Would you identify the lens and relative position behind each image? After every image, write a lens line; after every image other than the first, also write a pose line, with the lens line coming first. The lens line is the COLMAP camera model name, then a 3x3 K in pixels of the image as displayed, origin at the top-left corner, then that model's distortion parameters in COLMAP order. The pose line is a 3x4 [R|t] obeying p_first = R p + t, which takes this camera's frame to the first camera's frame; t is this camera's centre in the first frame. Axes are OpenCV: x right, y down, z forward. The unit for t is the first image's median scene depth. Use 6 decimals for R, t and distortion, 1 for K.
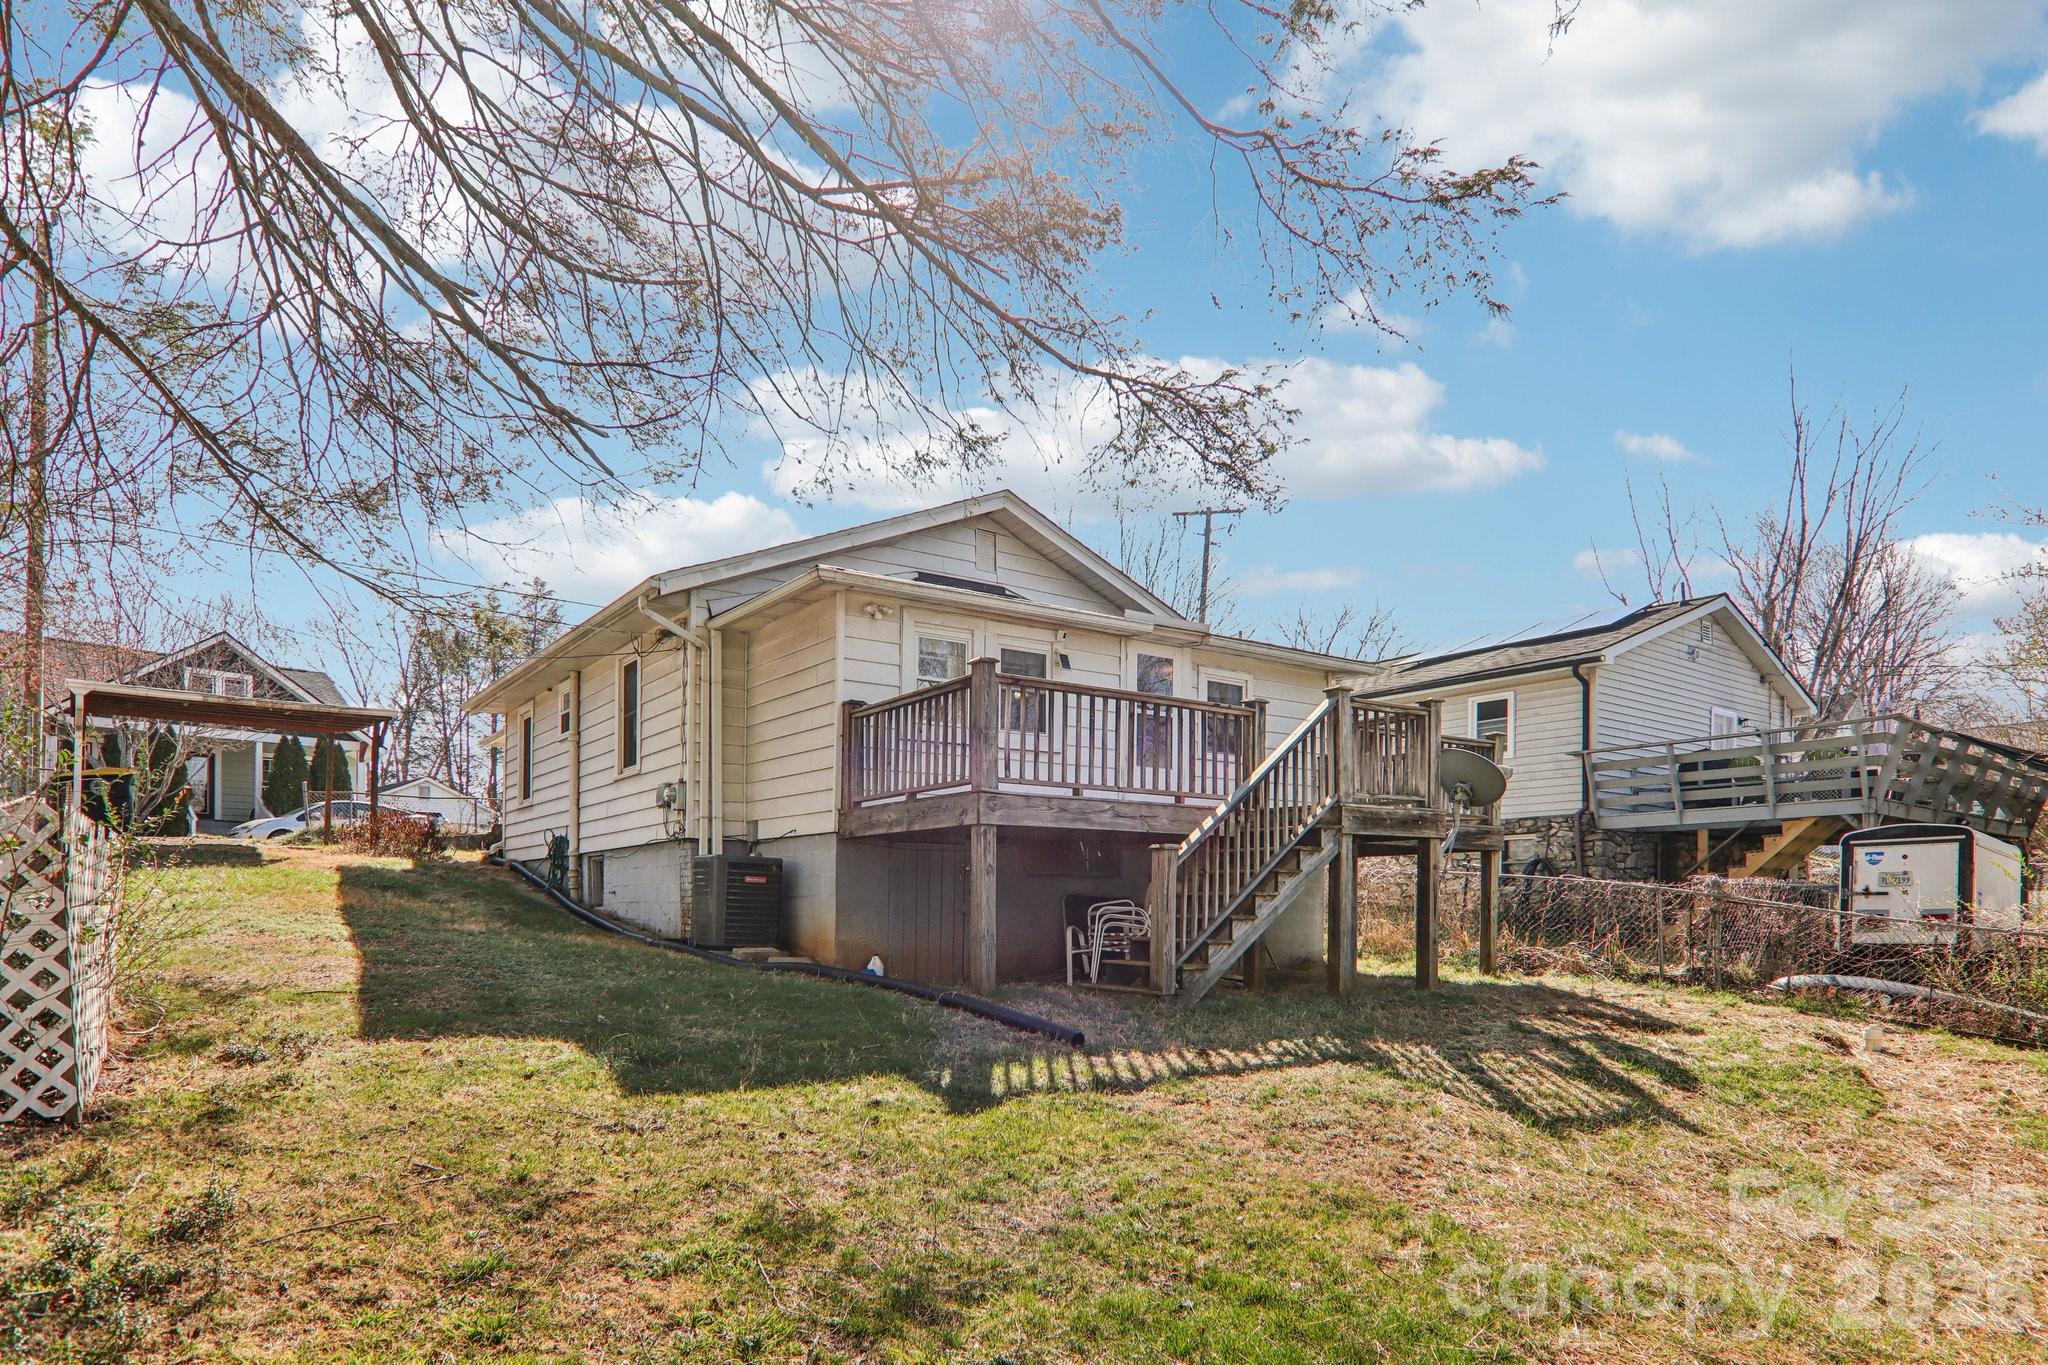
lens RADIAL K [[1153.7, 0, 1018.7], [0, 1153.7, 684.6], [0, 0, 1]] dist [0.003101, -0.013188]
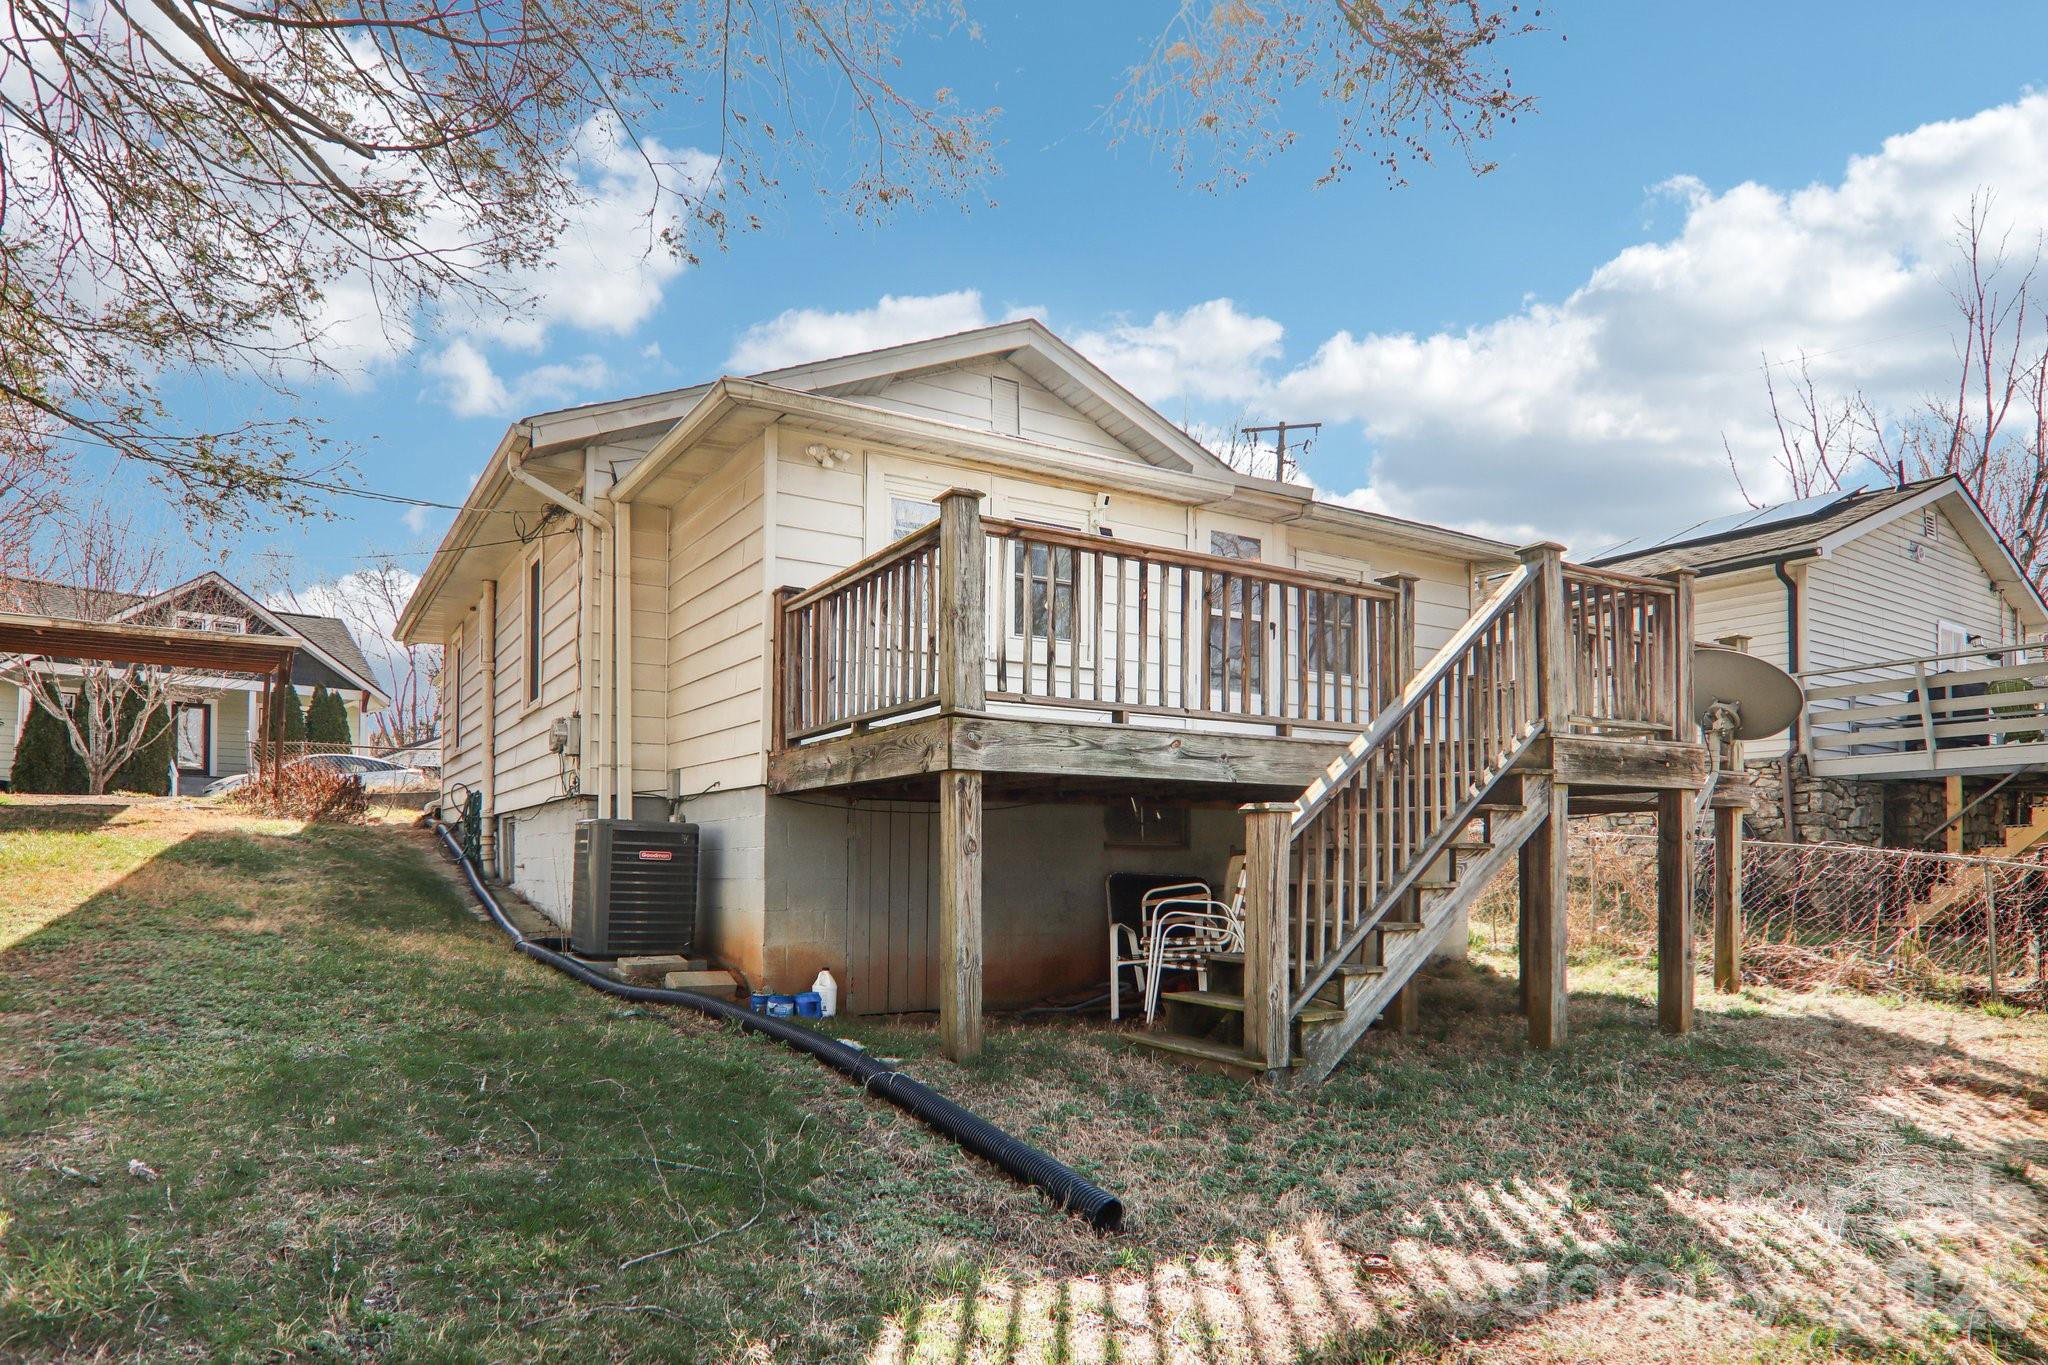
lens RADIAL K [[1153.7, 0, 1083.3], [0, 1153.7, 602.3], [0, 0, 1]] dist [0.003101, -0.013188]
pose [[0.999988, -0.004789, 0.000688, 0.026426], [0.004807, 0.999524, -0.030469, 0.042704], [-0.000542, 0.030471, 0.999535, 0.324738]]
